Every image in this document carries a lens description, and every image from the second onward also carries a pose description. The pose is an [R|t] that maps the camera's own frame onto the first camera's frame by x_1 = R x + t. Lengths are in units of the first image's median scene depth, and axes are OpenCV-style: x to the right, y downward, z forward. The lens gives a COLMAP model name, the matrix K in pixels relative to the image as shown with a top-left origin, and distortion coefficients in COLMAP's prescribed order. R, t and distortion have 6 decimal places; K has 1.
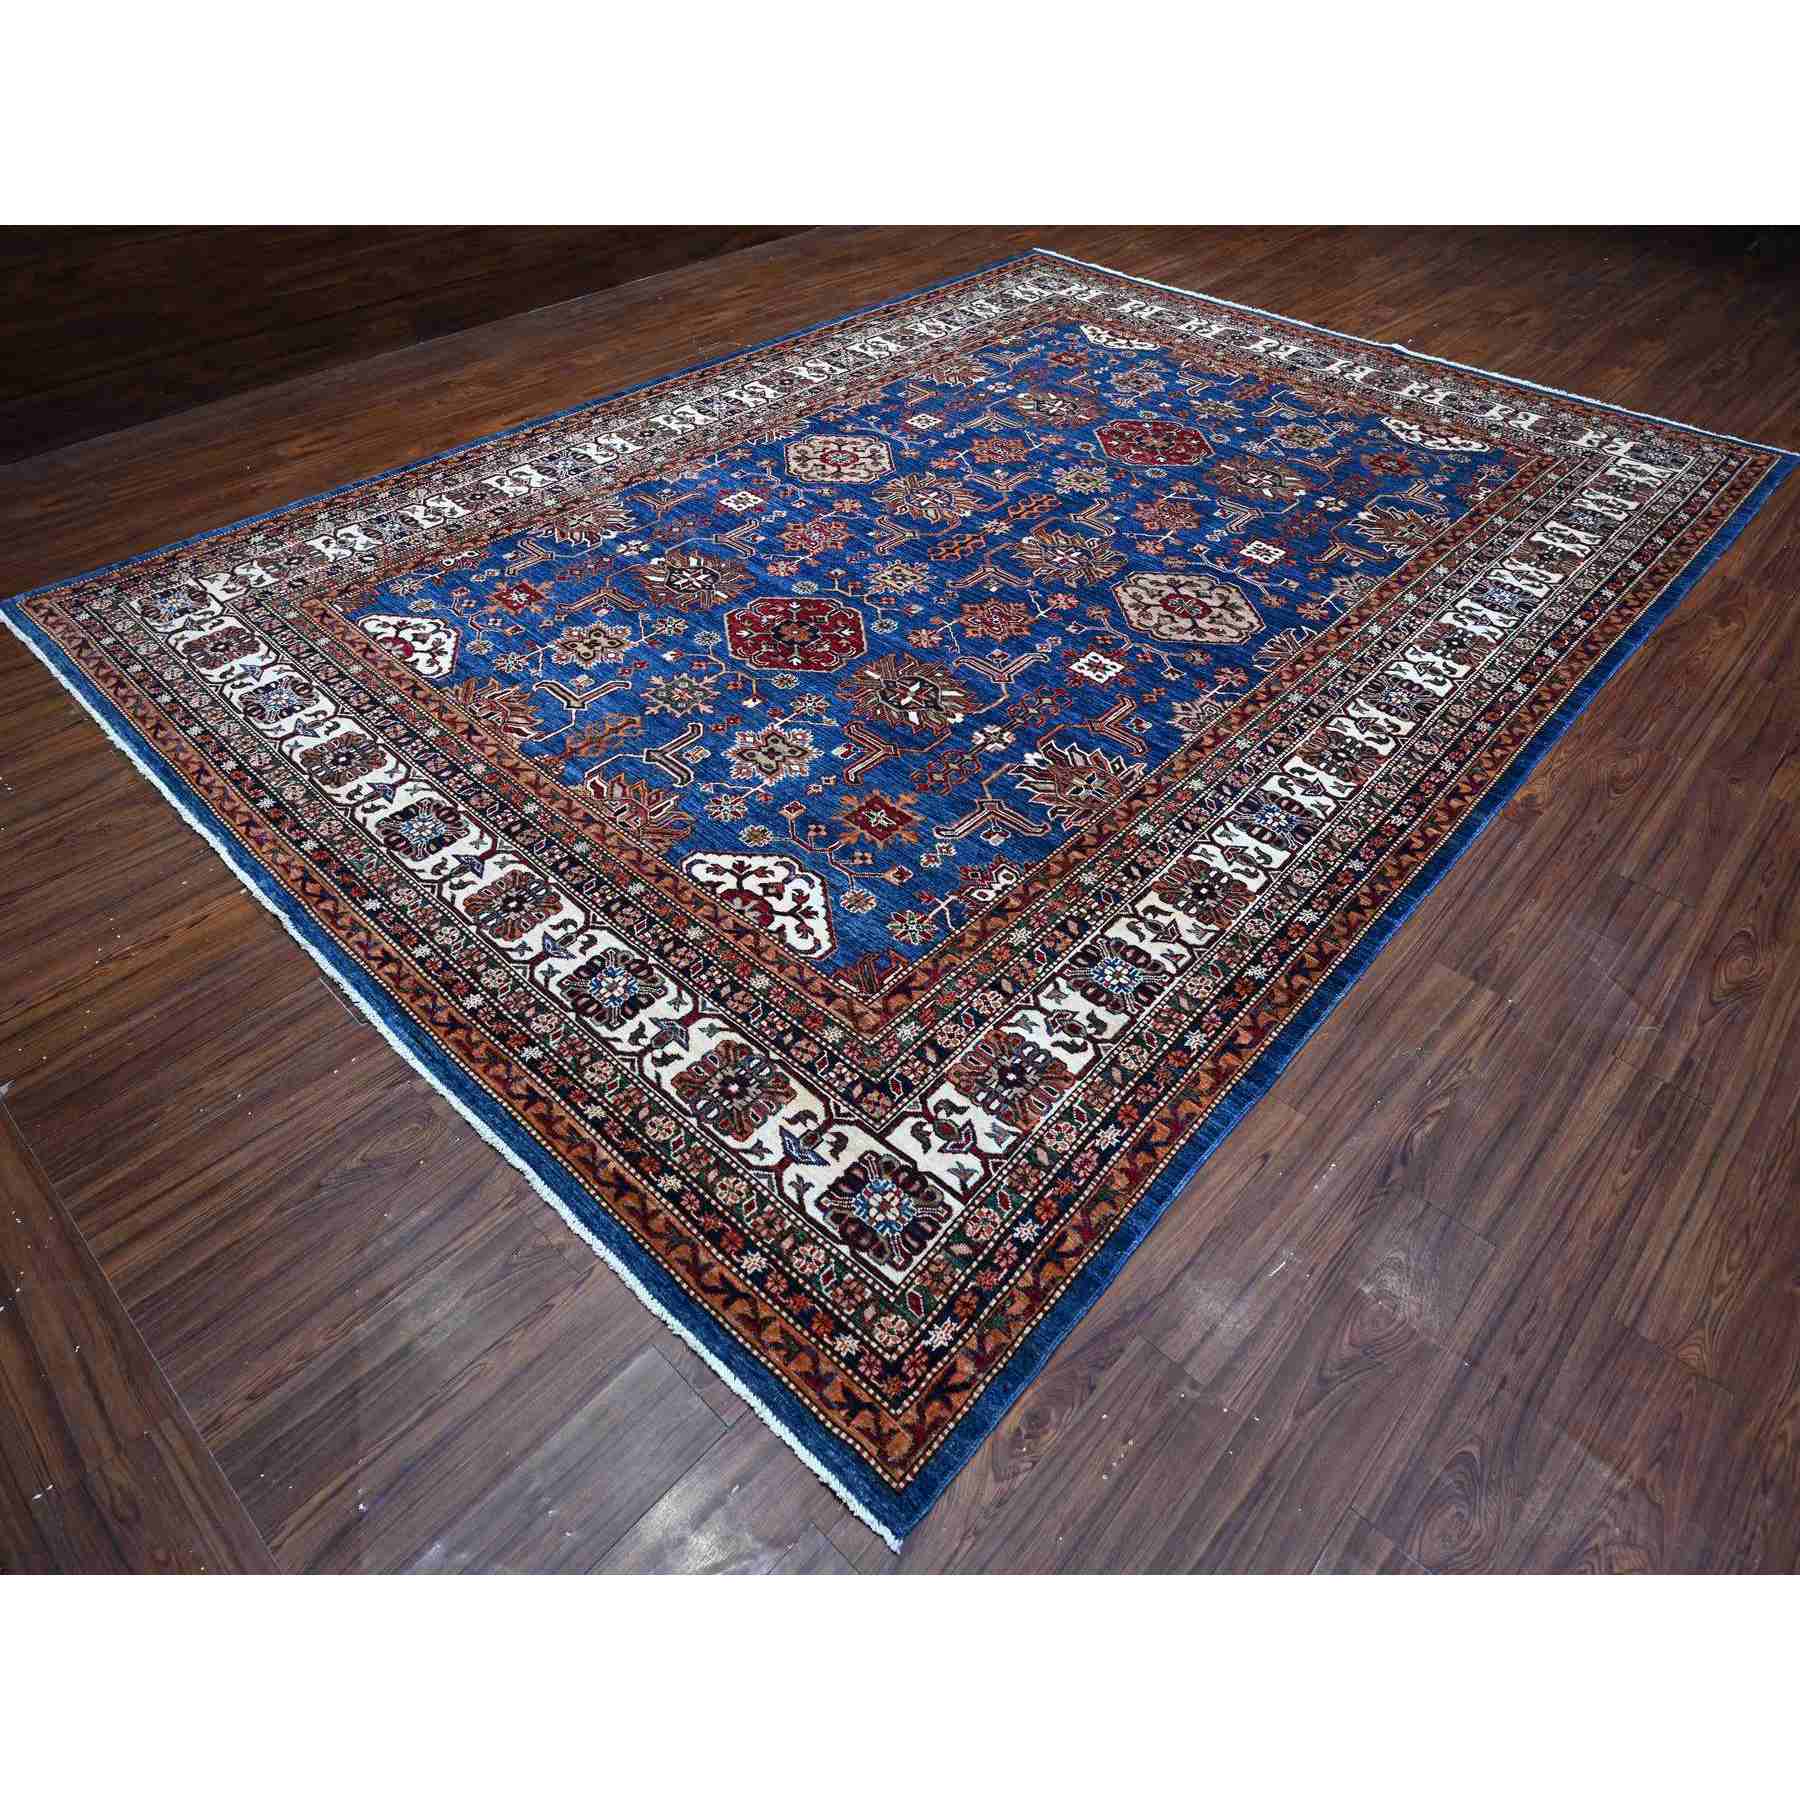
lens RADIAL K [[1051.8, 0, 904.4], [0, 1051.8, 940.0], [0, 0, 1]] dist [-0.007042, 0.000561]
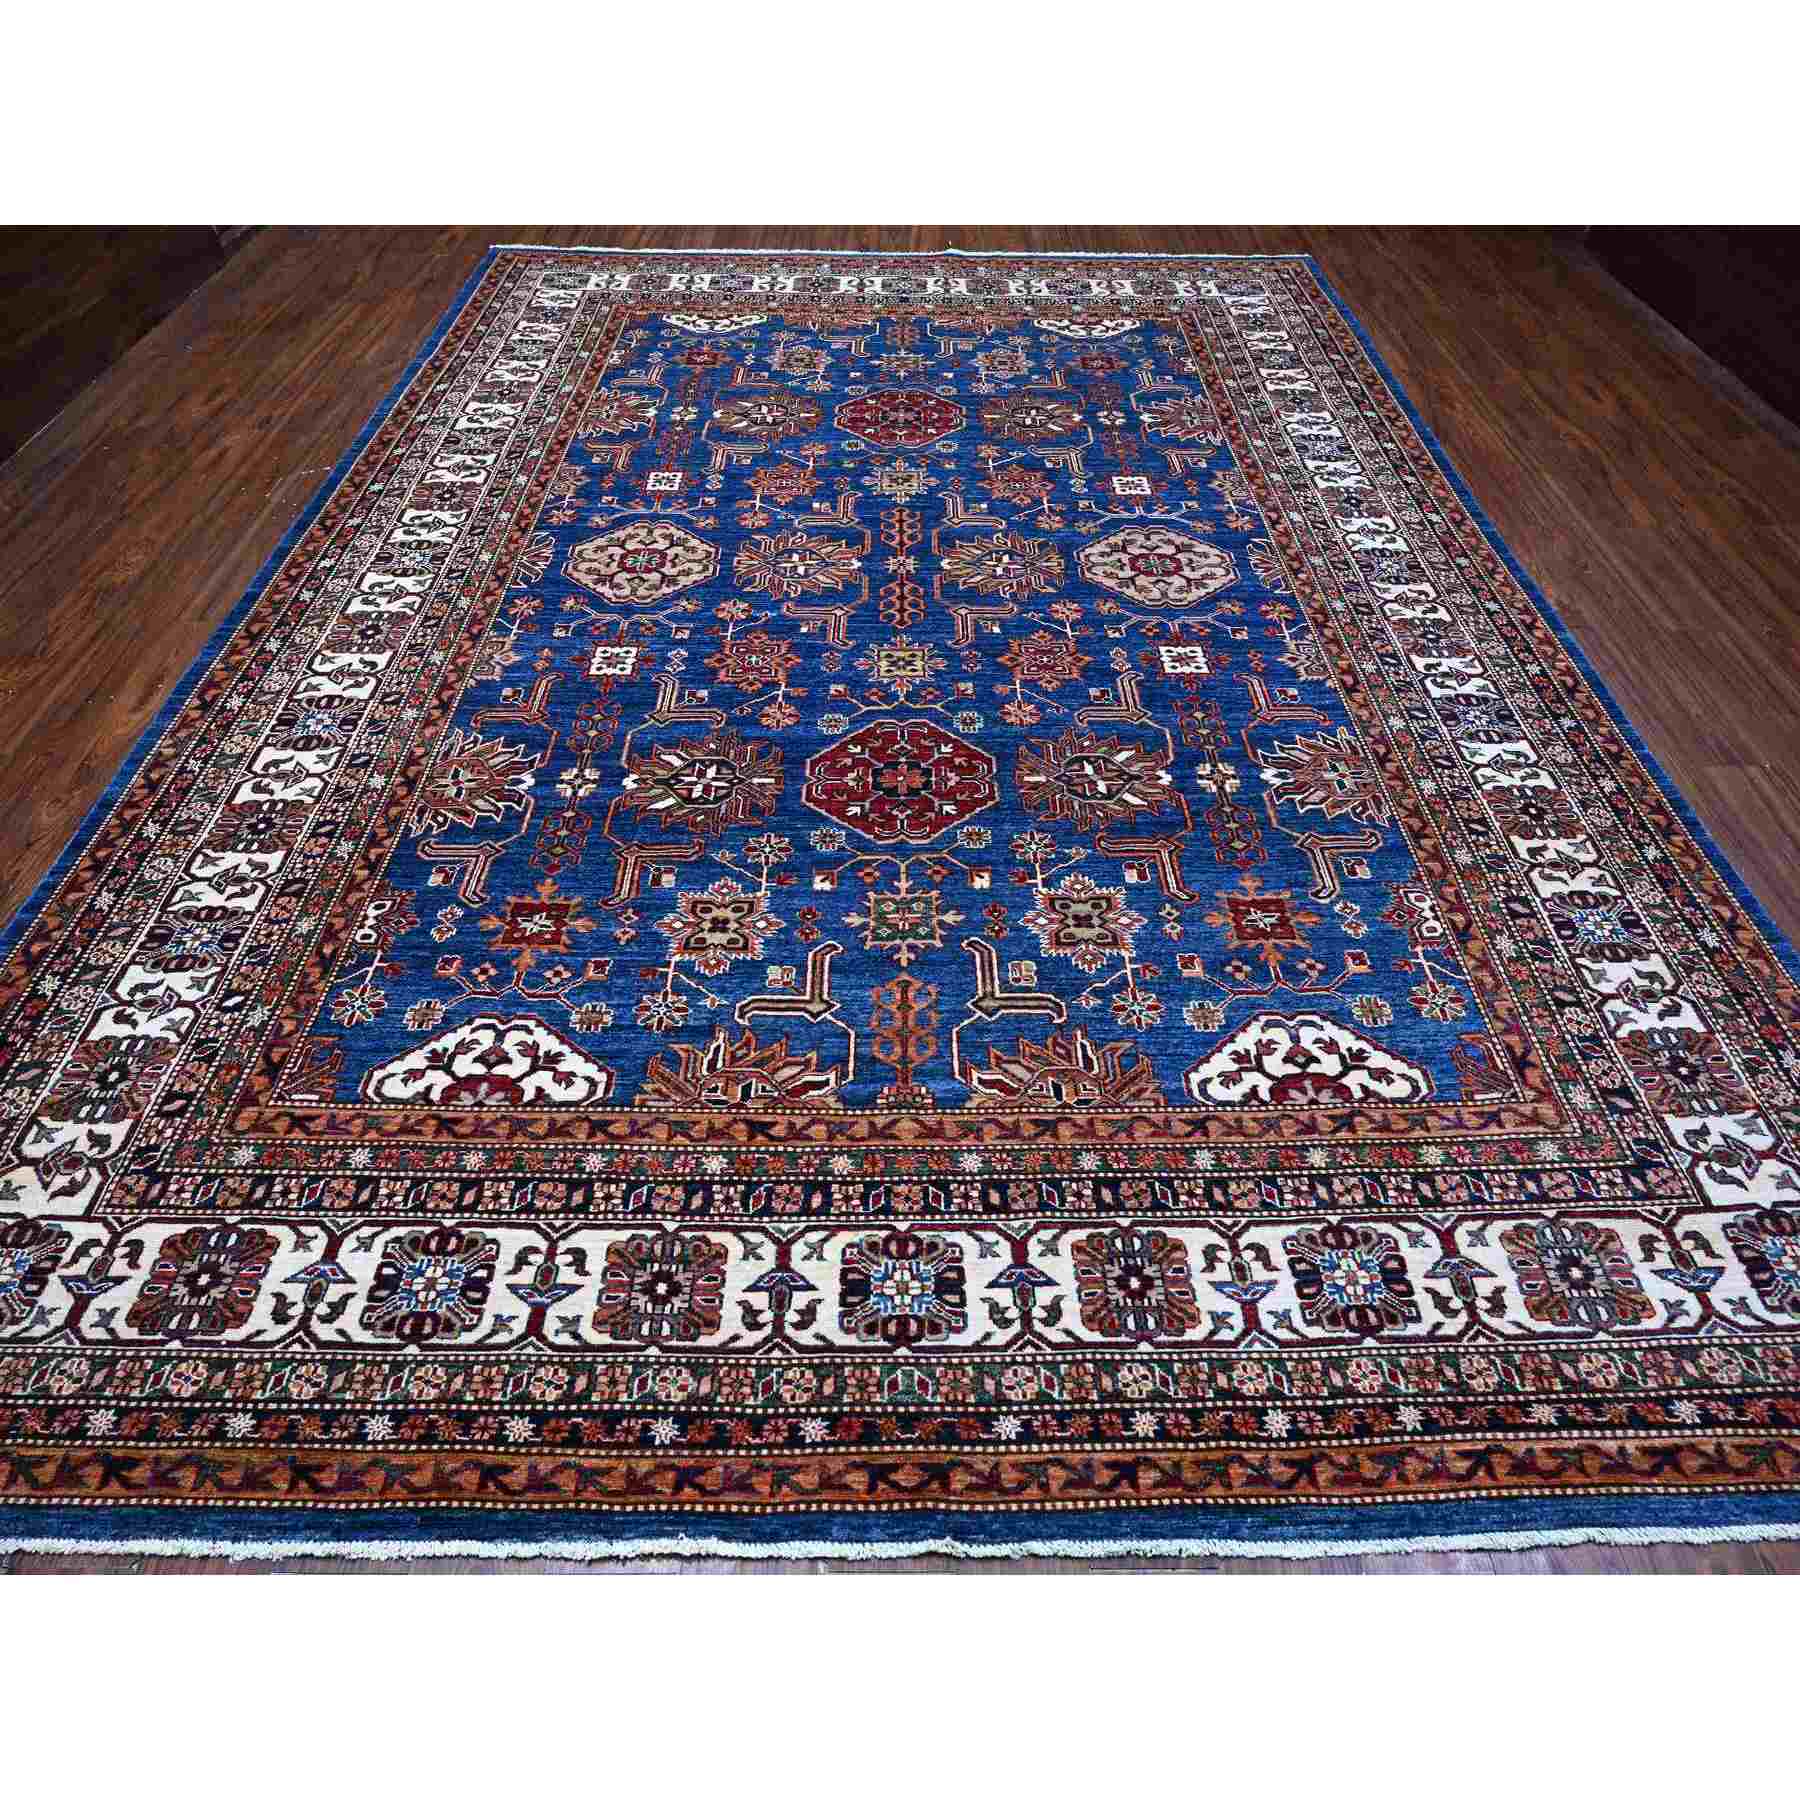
lens RADIAL K [[1044.4, 0, 900.0], [0, 1044.4, 900.0], [0, 0, 1]] dist [-0.006224, -0.000554]
pose [[0.730007, -0.520791, 0.442569, -0.469584], [0.503386, 0.847724, 0.167233, -0.322728], [-0.462269, 0.100702, 0.881003, 0.285000]]
